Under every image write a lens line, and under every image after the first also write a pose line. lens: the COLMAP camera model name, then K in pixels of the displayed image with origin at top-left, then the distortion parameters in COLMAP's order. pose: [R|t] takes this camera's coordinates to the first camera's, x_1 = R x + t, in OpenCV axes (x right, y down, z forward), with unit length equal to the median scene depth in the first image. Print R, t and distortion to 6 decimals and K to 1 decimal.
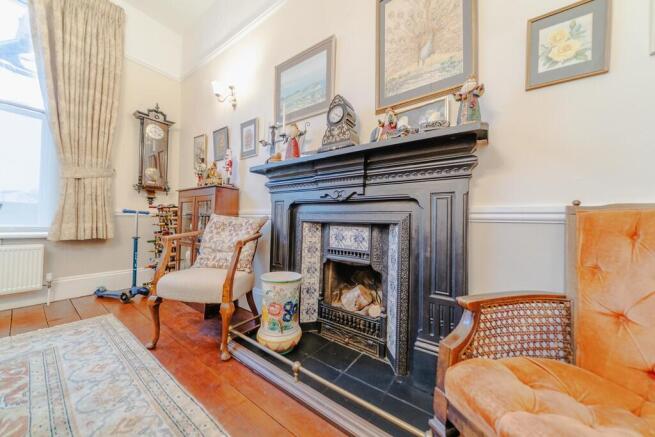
lens RADIAL K [[223.8, 0, 325.2], [0, 223.8, 218.1], [0, 0, 1]] dist [-0.001435, -0.000124]
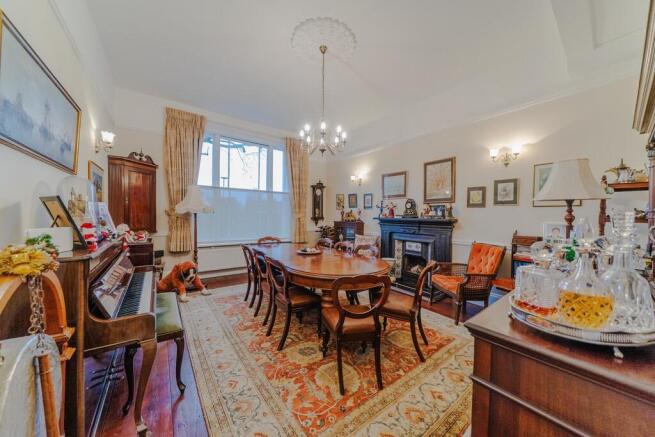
lens RADIAL K [[223.8, 0, 325.2], [0, 223.8, 218.1], [0, 0, 1]] dist [-0.001435, -0.000124]
pose [[0.956571, -0.006246, -0.291431, -0.117630], [0.011753, 0.999784, 0.017149, -0.289118], [0.291261, -0.019829, 0.956438, -1.750400]]
